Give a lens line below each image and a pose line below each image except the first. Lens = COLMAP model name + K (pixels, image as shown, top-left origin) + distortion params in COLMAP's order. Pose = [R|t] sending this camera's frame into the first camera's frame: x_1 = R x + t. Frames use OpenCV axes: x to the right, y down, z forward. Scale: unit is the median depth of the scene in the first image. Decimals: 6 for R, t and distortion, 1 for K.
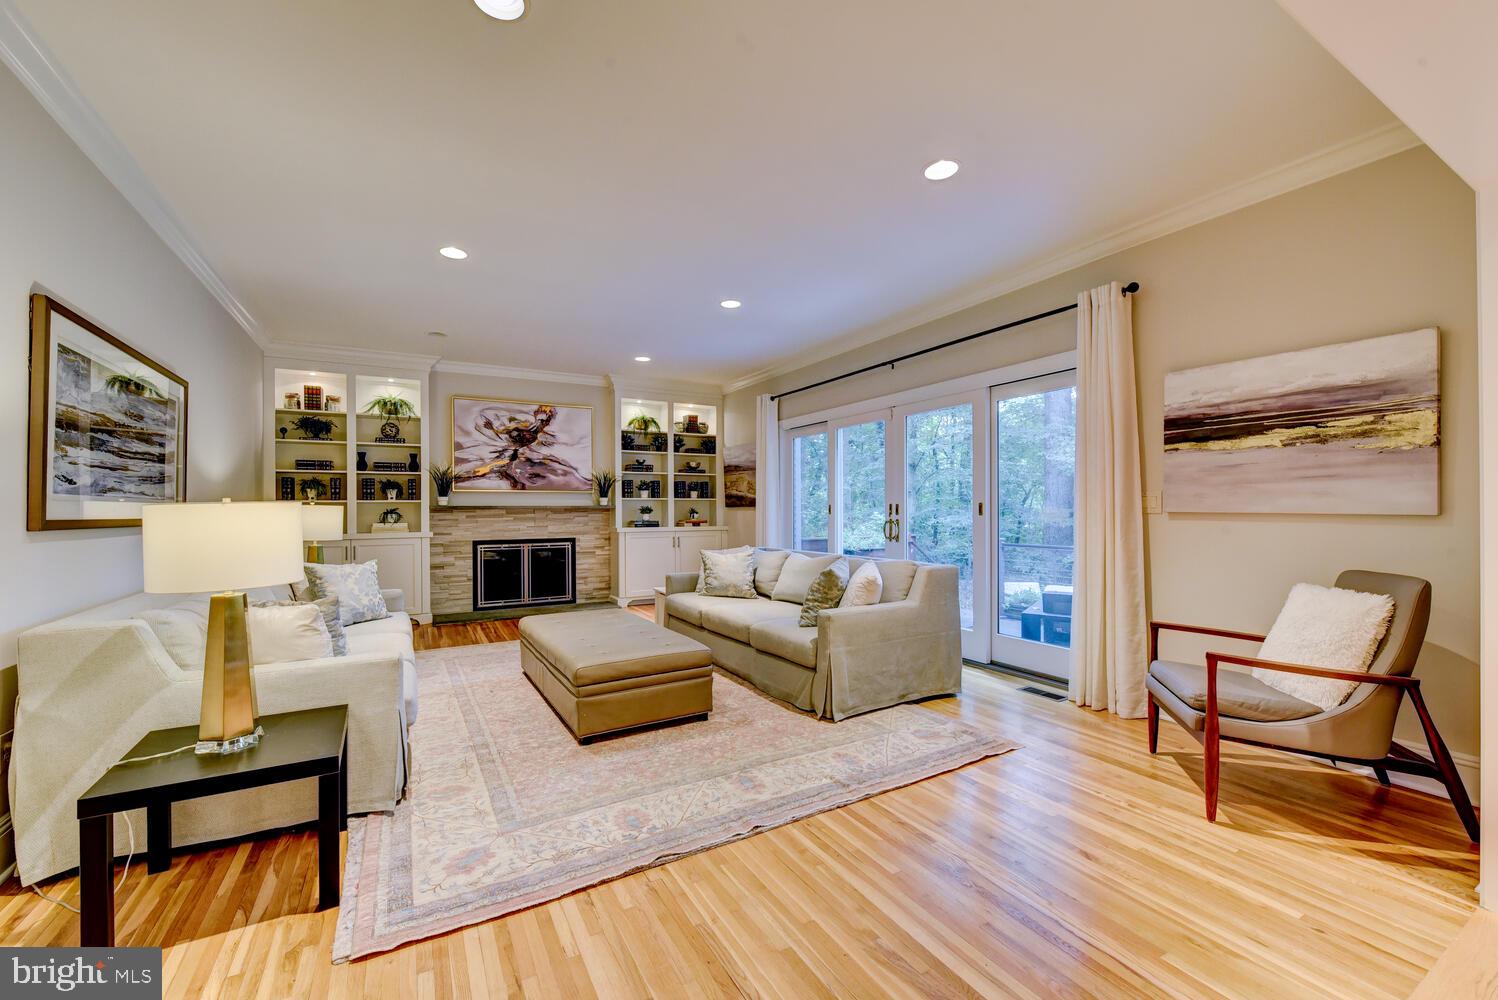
lens RADIAL K [[605.0, 0, 742.8], [0, 605.0, 506.6], [0, 0, 1]] dist [-0.002054, -0.000128]
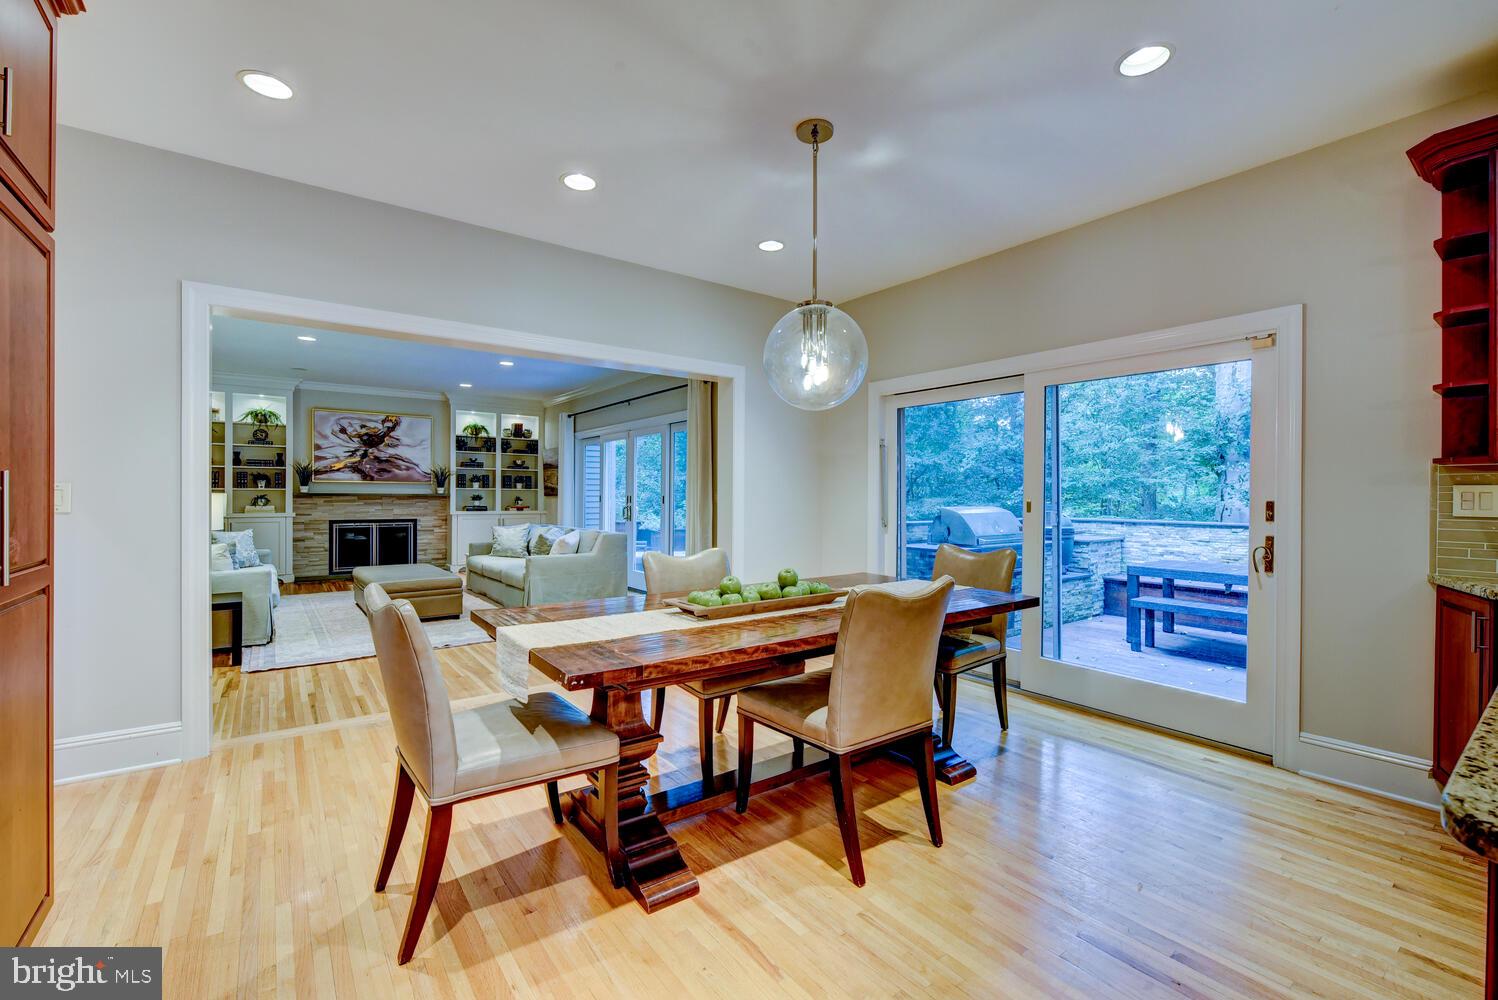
lens RADIAL K [[631.5, 0, 742.5], [0, 631.5, 497.2], [0, 0, 1]] dist [-0.001432, -0.000625]
pose [[0.991251, 0.010696, 0.131553, 0.244947], [-0.011394, 0.999925, 0.004552, -0.008567], [-0.131494, -0.006011, 0.991299, -0.441592]]
